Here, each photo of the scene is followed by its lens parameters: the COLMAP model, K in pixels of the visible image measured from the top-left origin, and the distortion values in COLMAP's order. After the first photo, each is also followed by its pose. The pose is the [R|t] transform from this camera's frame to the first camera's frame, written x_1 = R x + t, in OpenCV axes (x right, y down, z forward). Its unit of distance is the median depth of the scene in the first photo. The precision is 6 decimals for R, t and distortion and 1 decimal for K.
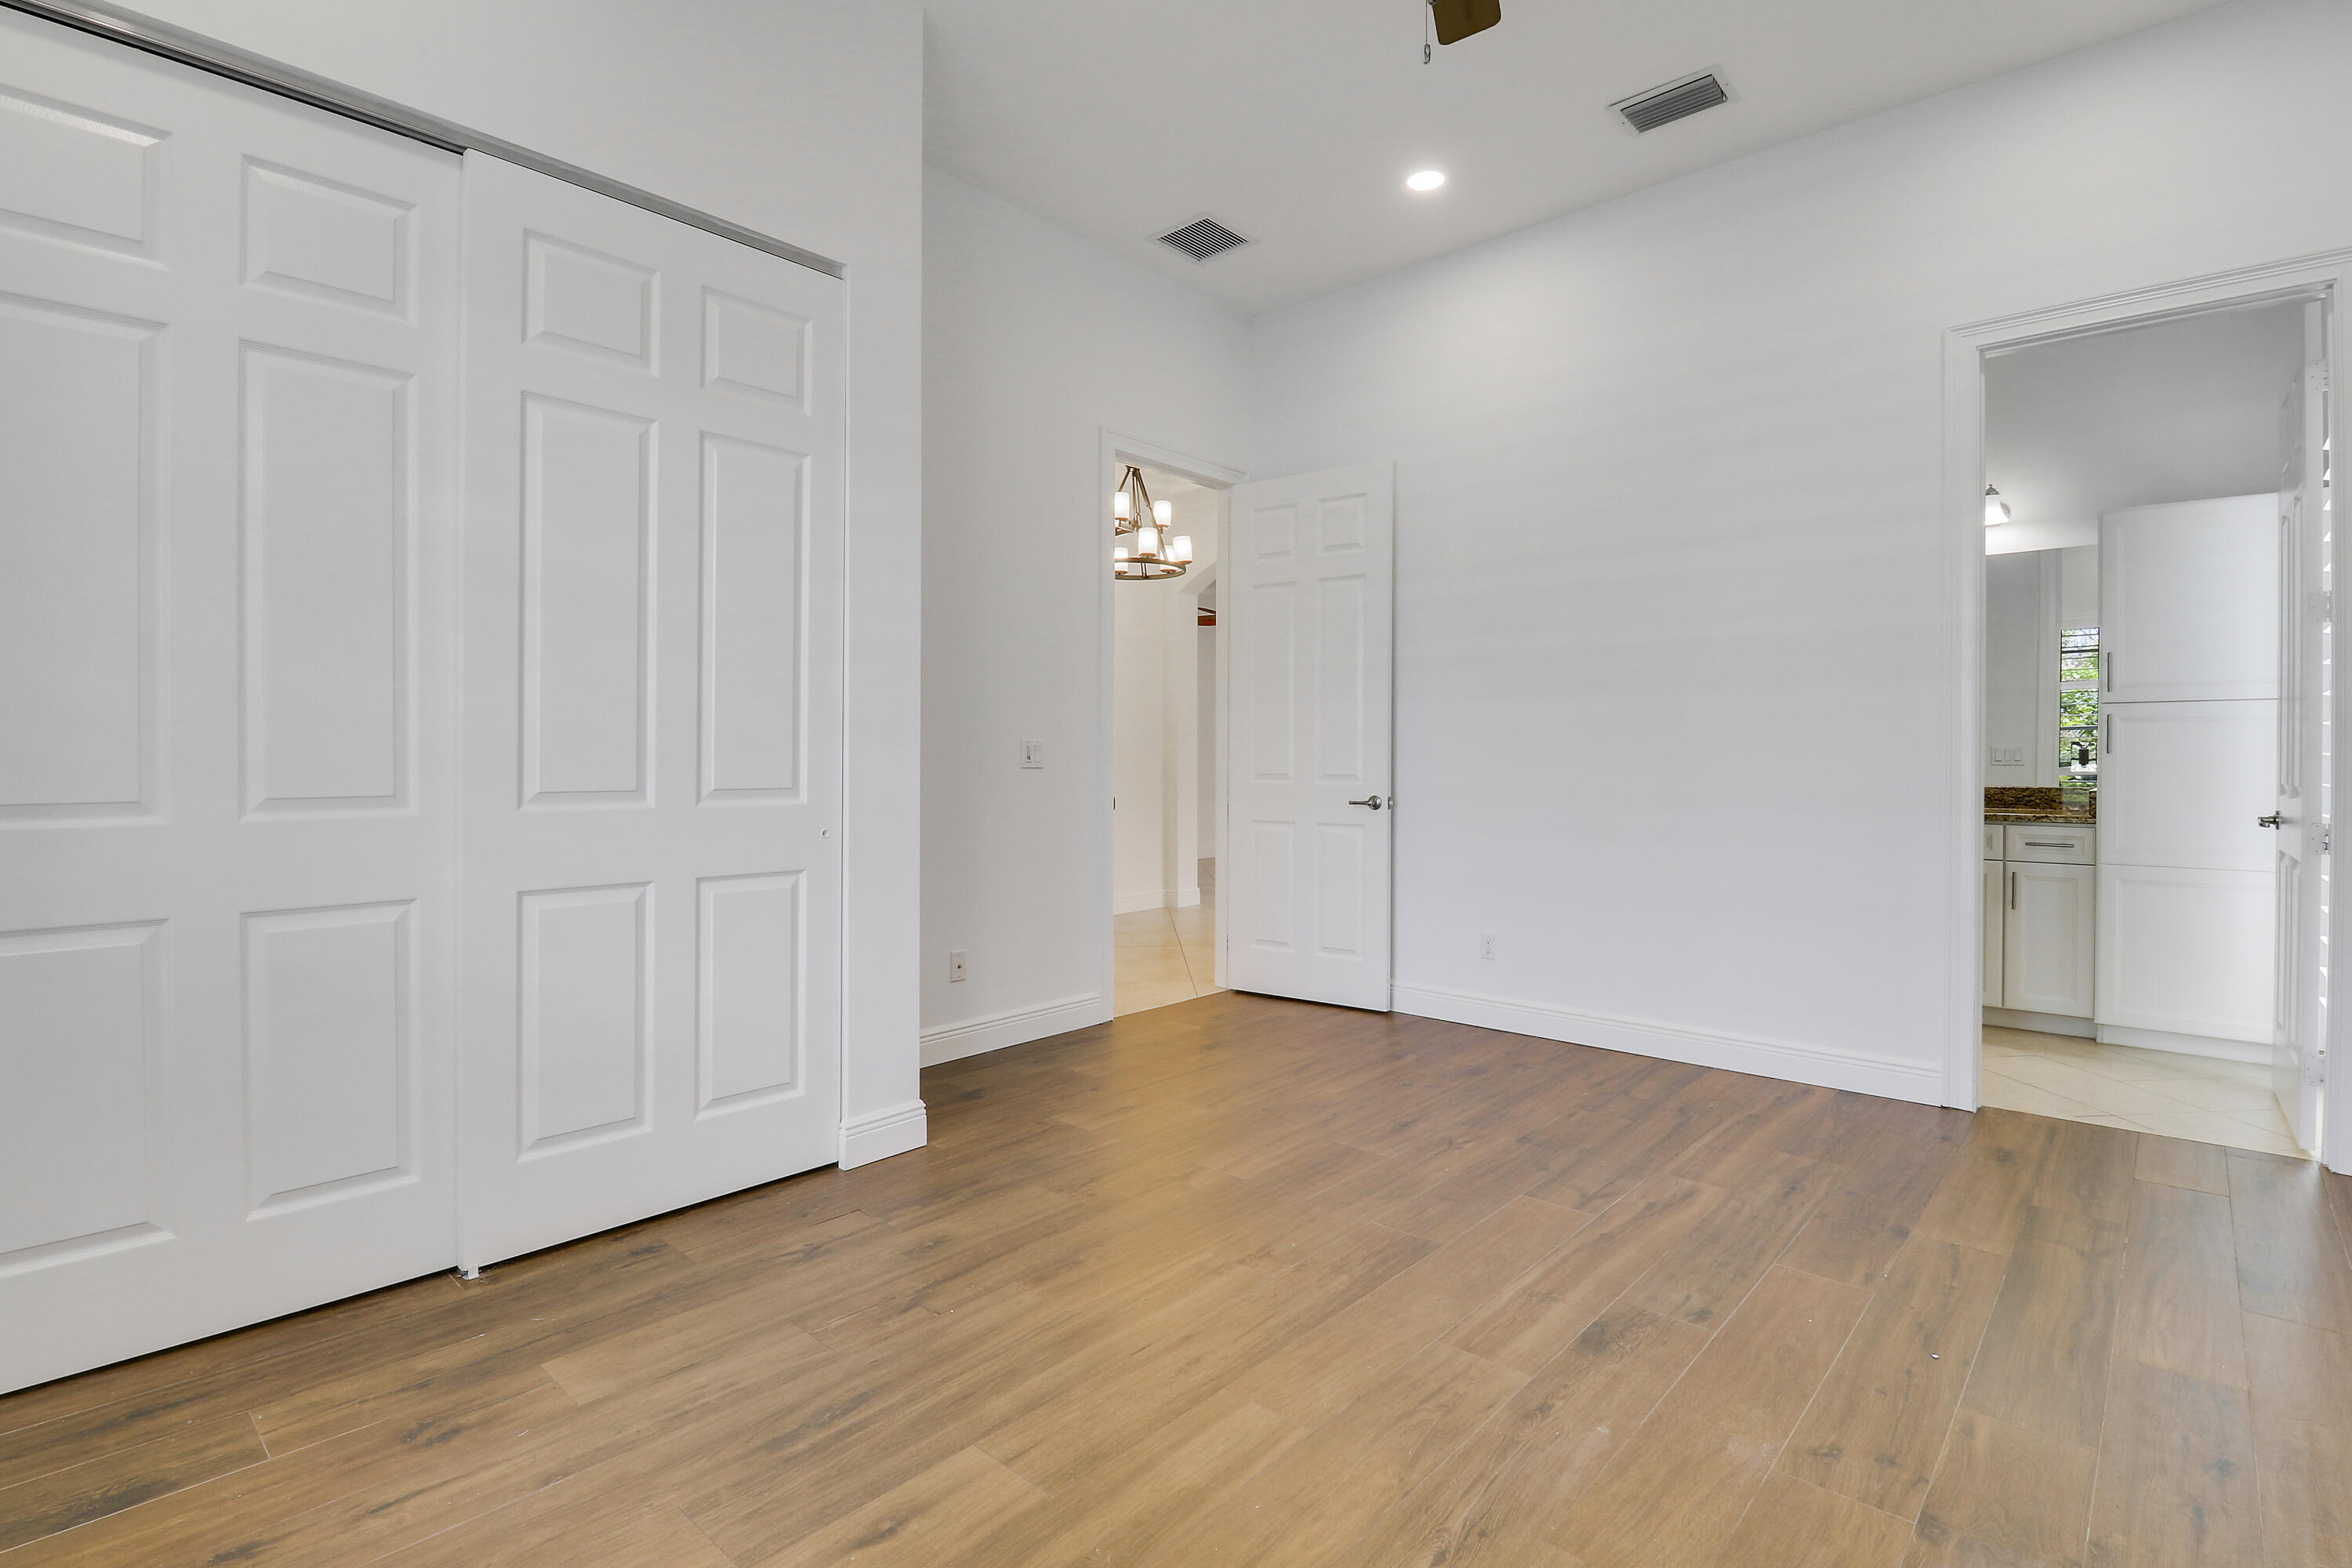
lens RADIAL K [[1108.6, 0, 1174.7], [0, 1108.6, 784.2], [0, 0, 1]] dist [-0.001698, -0.000724]
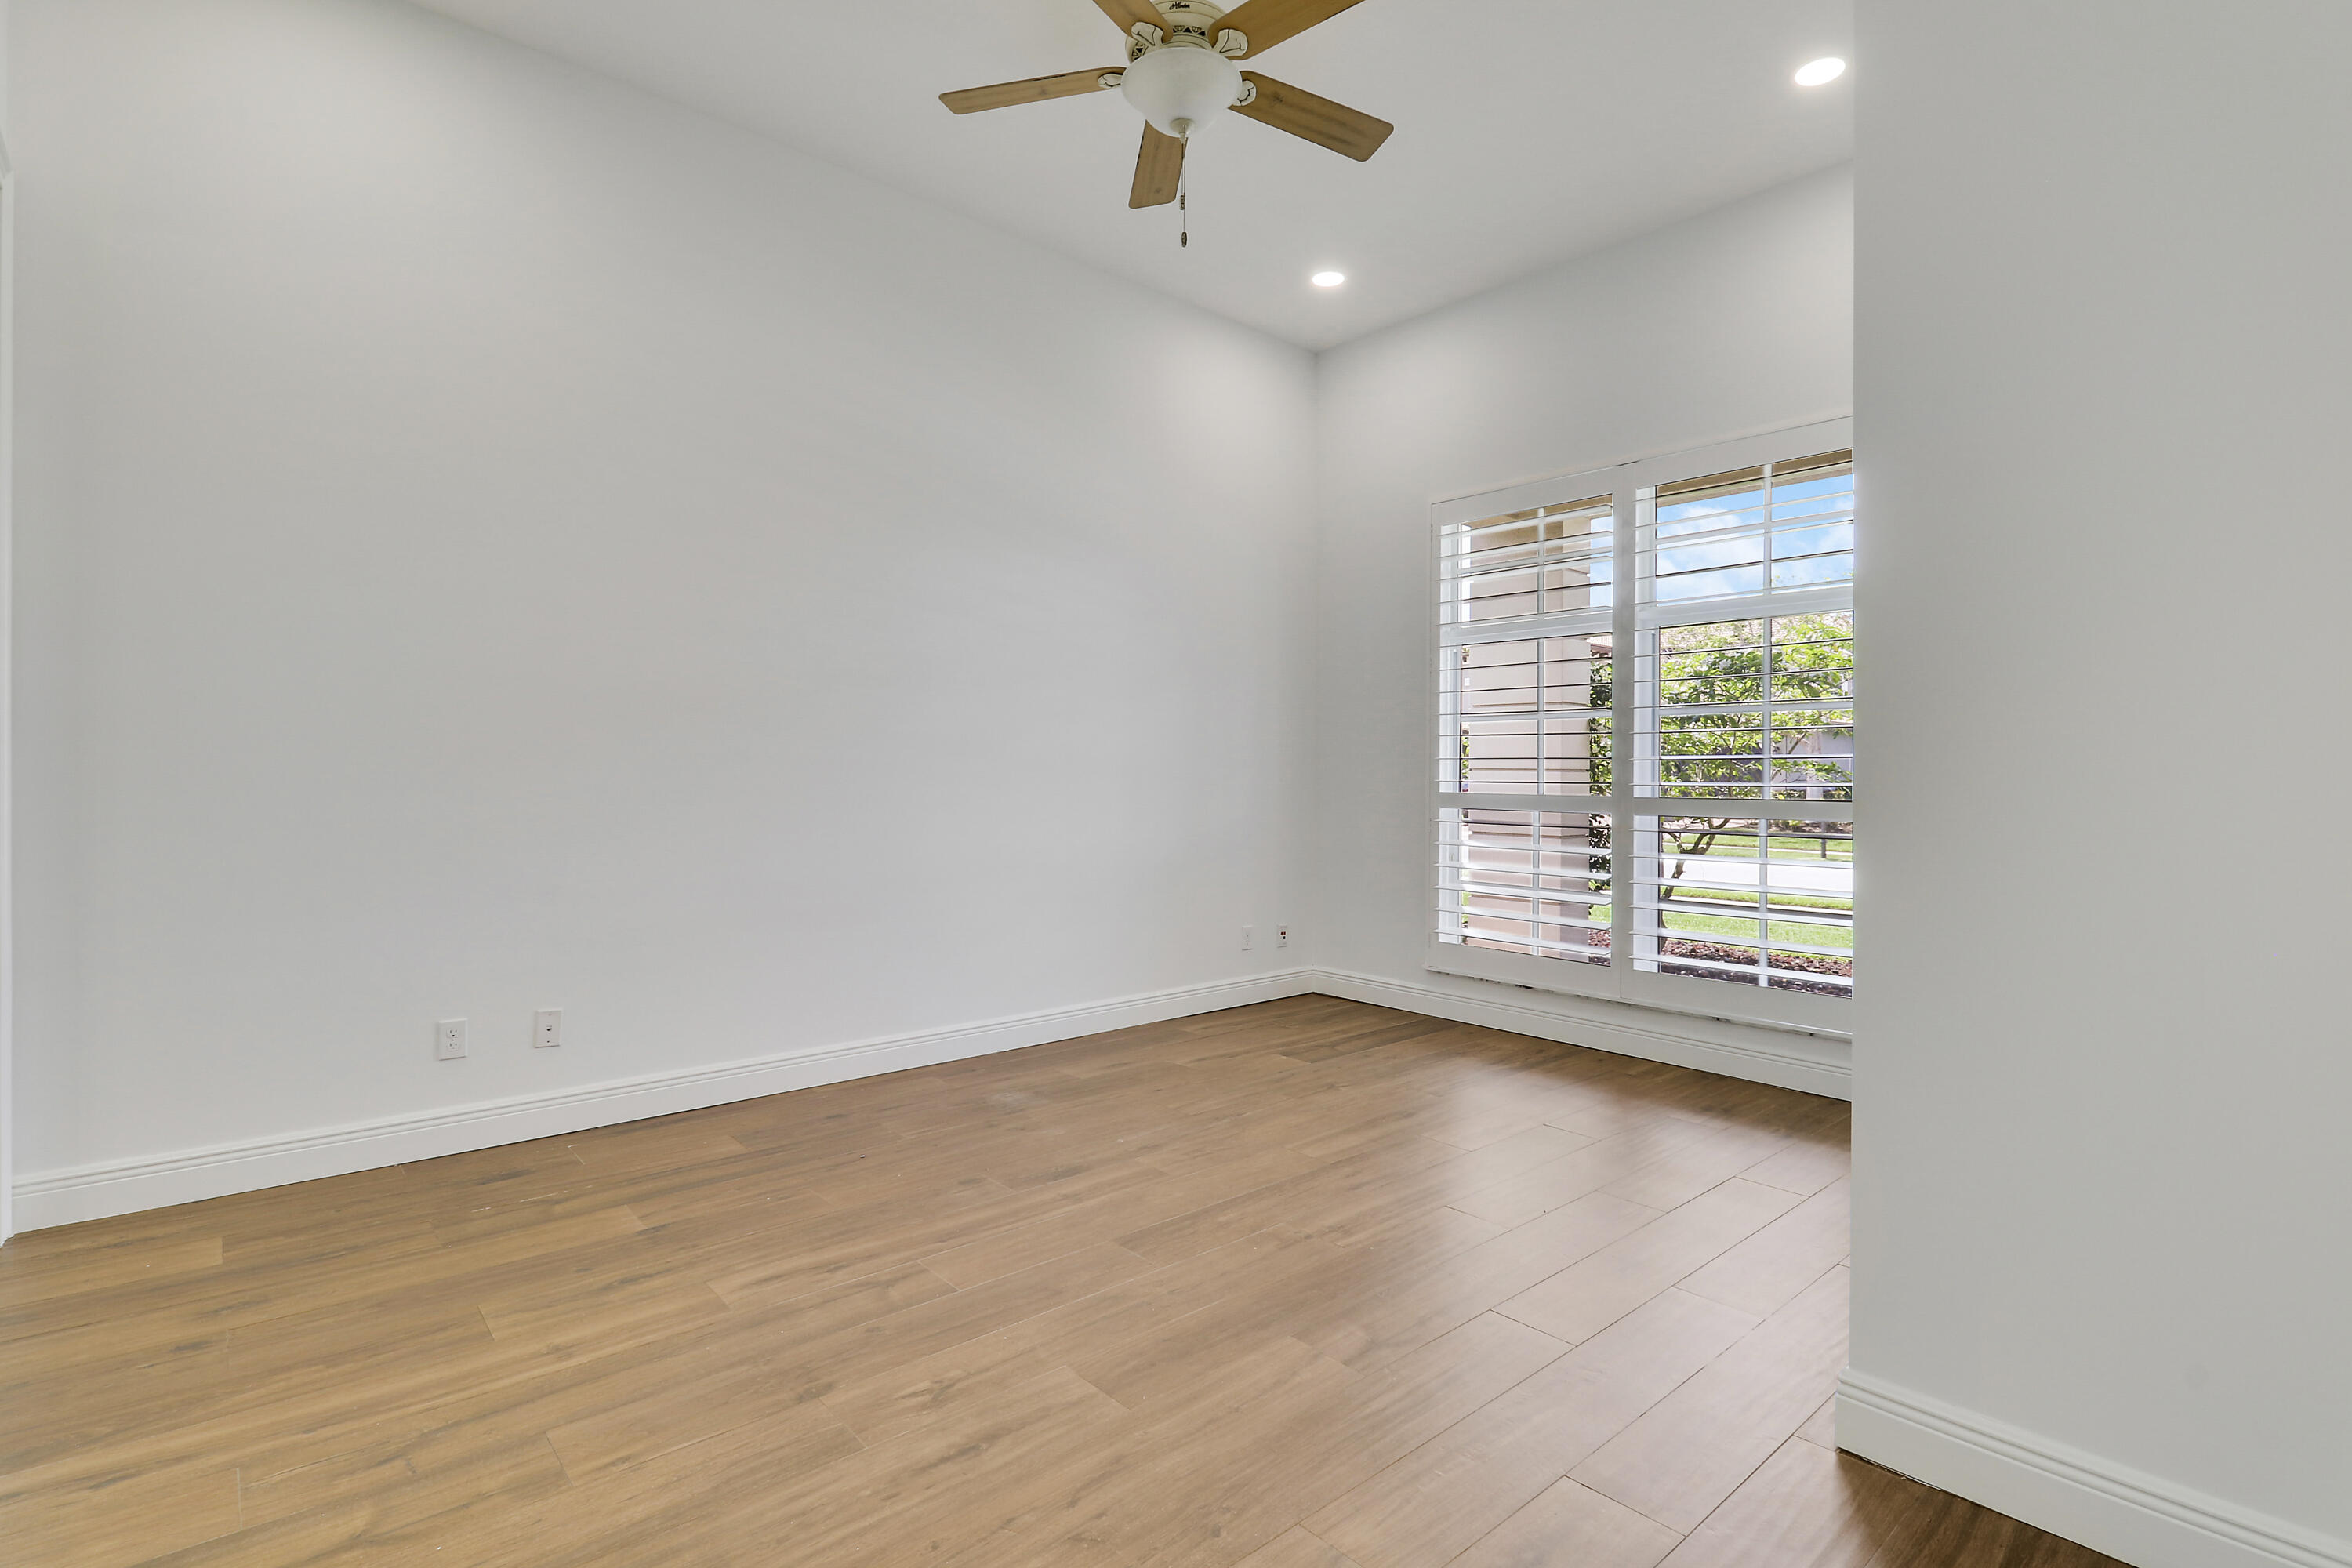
lens RADIAL K [[1108.6, 0, 1174.7], [0, 1108.6, 784.2], [0, 0, 1]] dist [-0.001698, -0.000724]
pose [[-0.992501, -0.011498, 0.121691, 0.055872], [-0.007127, 0.999316, 0.036299, -0.042984], [-0.122025, 0.035159, -0.991904, 1.818416]]
